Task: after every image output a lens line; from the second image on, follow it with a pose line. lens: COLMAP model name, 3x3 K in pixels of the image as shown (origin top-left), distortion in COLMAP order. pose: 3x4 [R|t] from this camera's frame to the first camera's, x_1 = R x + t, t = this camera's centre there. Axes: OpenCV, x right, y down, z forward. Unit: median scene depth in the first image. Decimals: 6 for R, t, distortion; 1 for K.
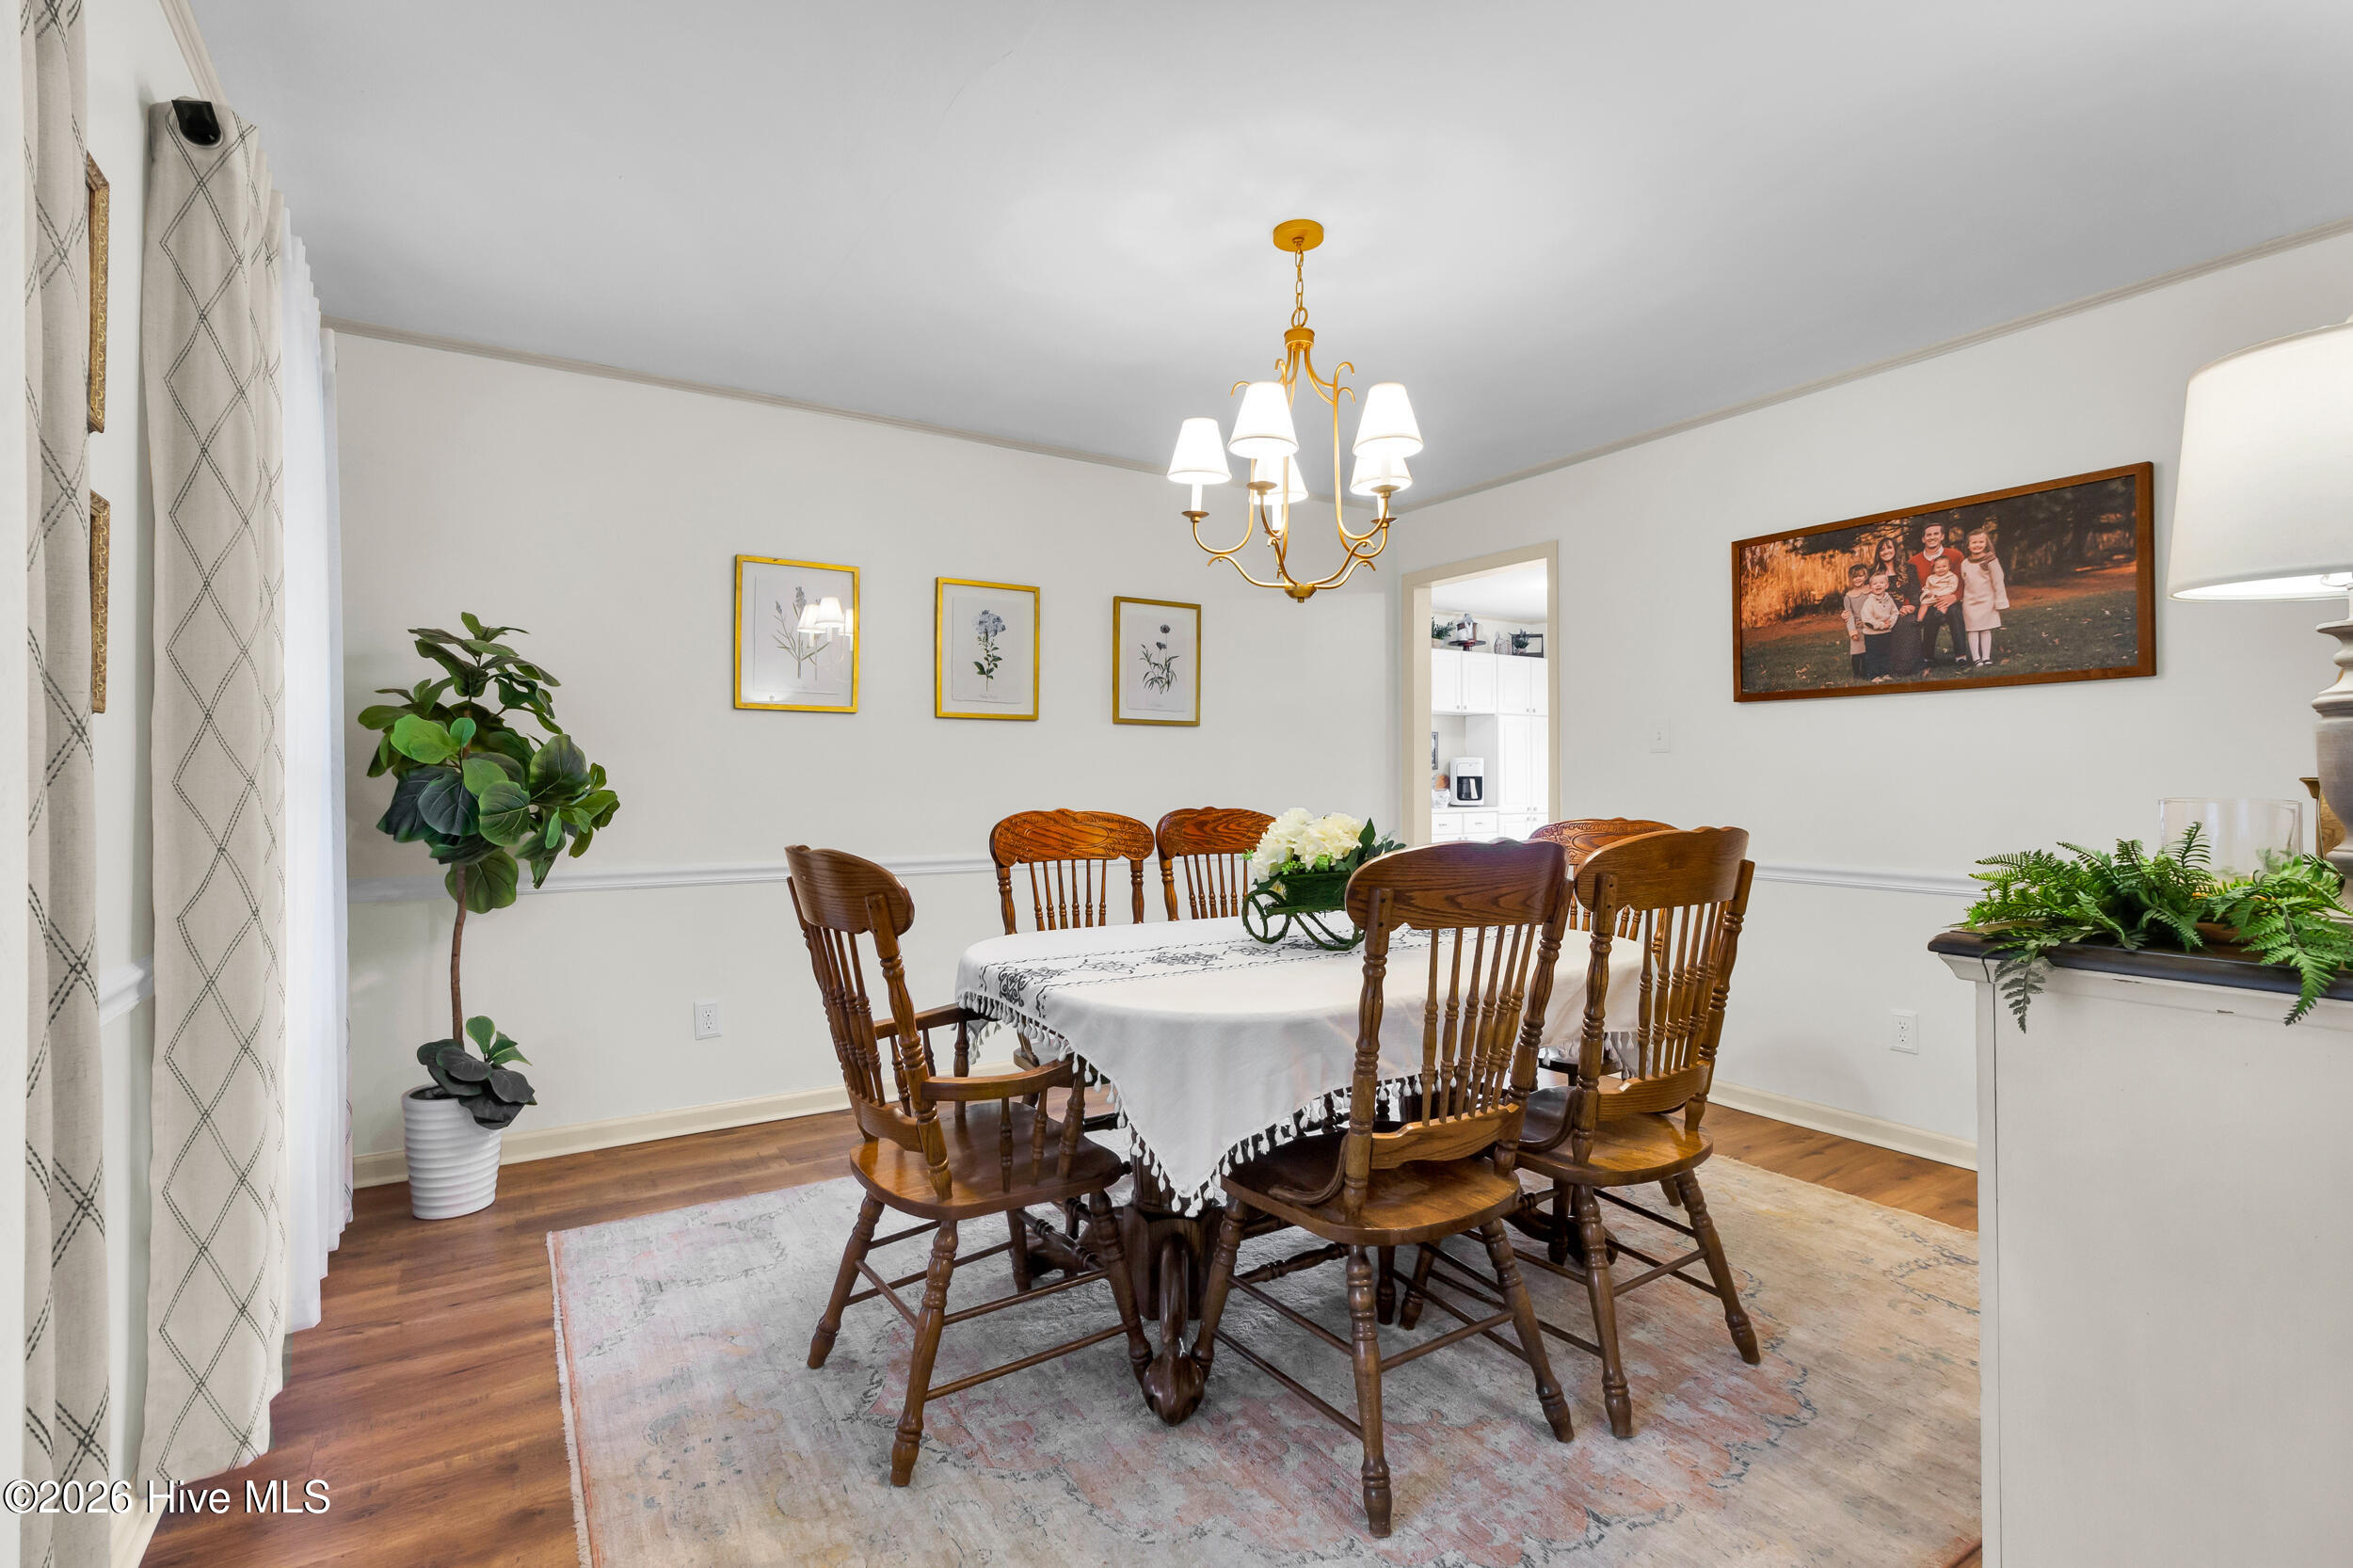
lens RADIAL K [[1102.7, 0, 1172.0], [0, 1102.7, 778.0], [0, 0, 1]] dist [0.002109, -0.000035]
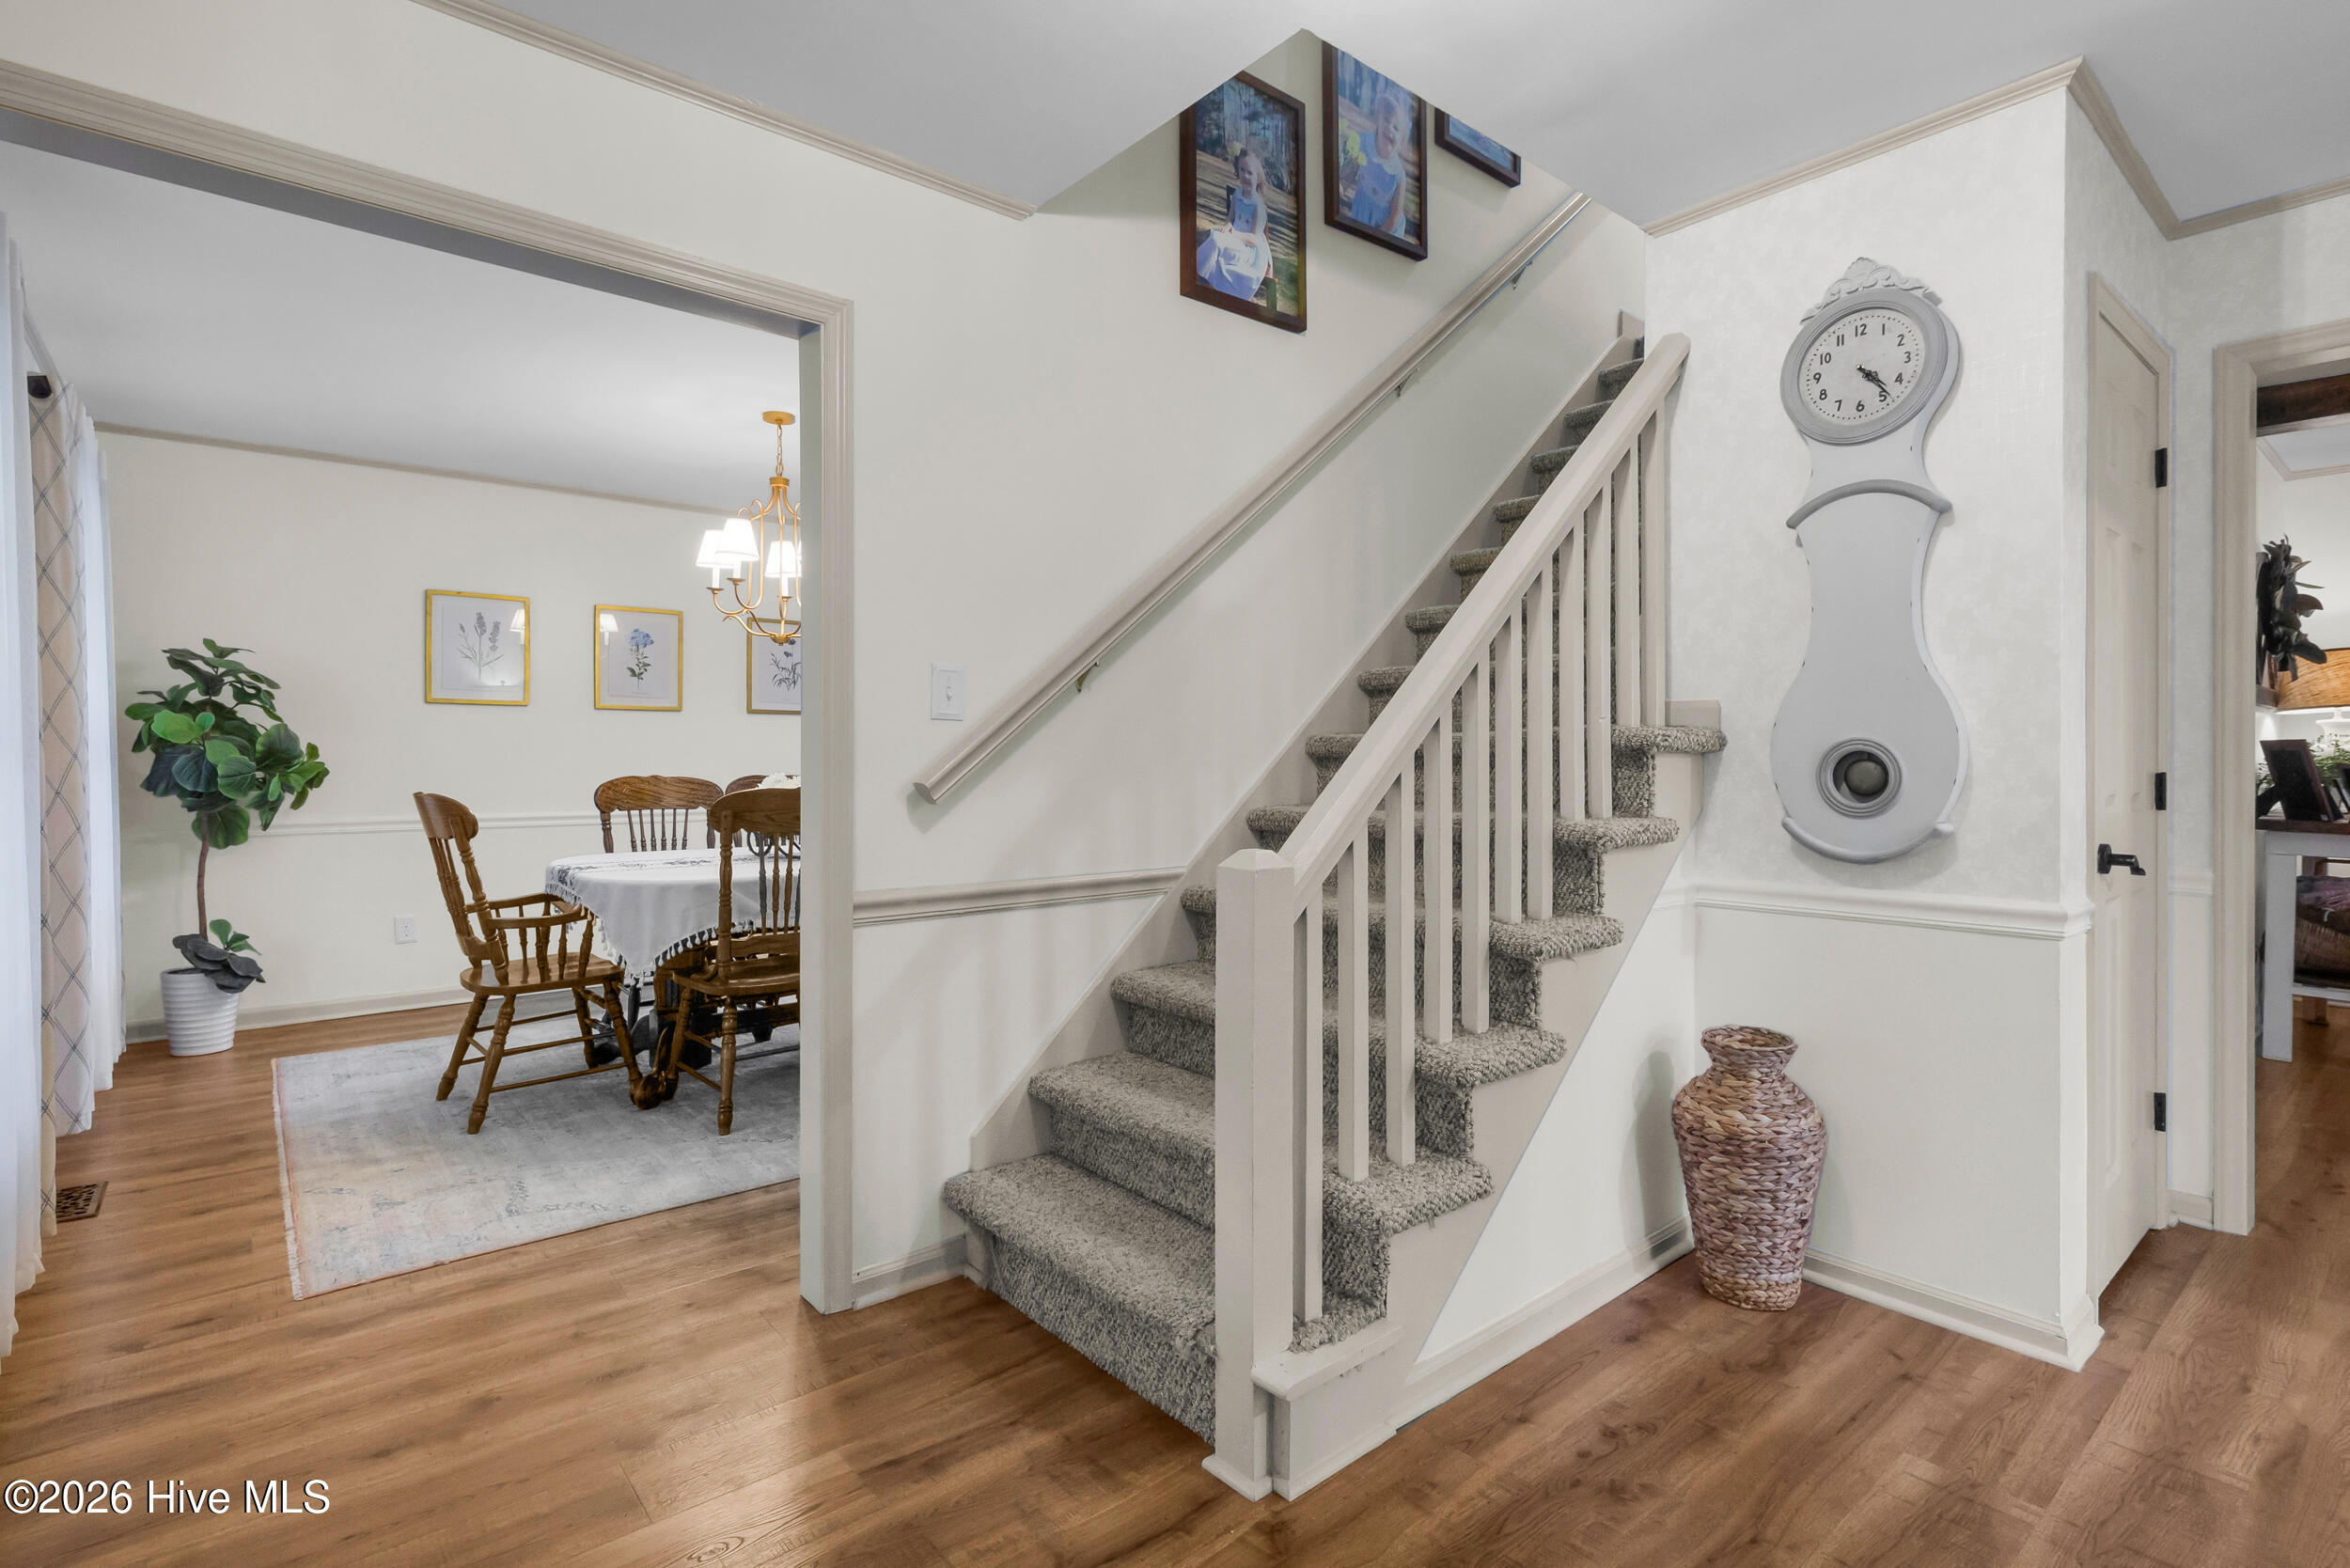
lens RADIAL K [[1127.6, 0, 1185.8], [0, 1127.6, 769.9], [0, 0, 1]] dist [0.001072, -0.000482]
pose [[0.989256, 0.000822, 0.146192, 0.412433], [-0.002994, 0.999888, 0.014634, -0.003295], [-0.146163, -0.014914, 0.989148, -0.650475]]
